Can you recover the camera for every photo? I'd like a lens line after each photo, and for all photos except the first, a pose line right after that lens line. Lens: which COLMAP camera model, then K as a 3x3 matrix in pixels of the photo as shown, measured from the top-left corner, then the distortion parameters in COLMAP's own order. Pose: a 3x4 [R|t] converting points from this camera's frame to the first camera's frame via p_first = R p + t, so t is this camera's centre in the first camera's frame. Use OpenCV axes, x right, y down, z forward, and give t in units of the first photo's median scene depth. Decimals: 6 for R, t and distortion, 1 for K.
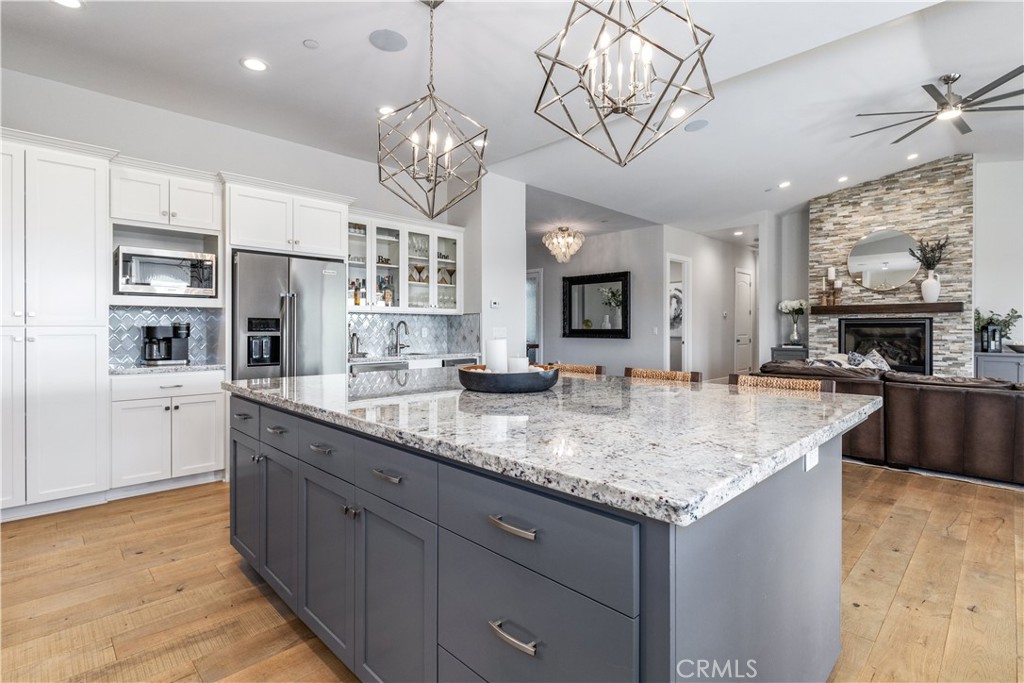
lens RADIAL K [[484.2, 0, 512.9], [0, 484.2, 331.2], [0, 0, 1]] dist [-0.009065, 0.001107]
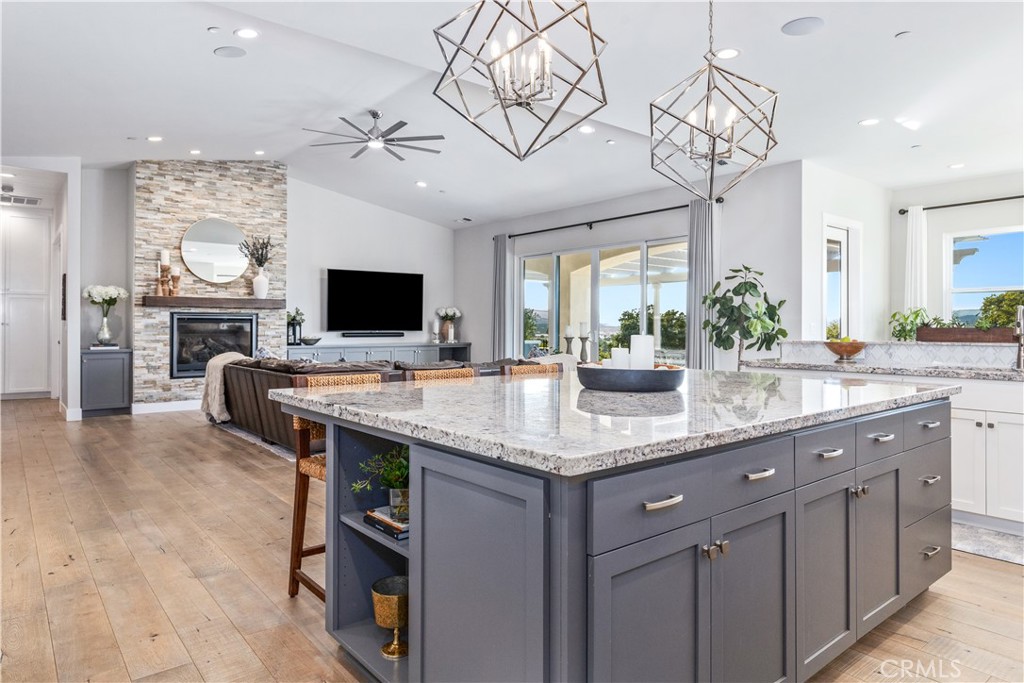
lens RADIAL K [[632.6, 0, 521.4], [0, 632.6, 323.8], [0, 0, 1]] dist [-0.004255, -0.002015]
pose [[0.073039, 0.004125, 0.997321, -0.440347], [0.002186, 0.999988, -0.004296, 0.000553], [-0.997327, 0.002494, 0.073029, 0.357900]]
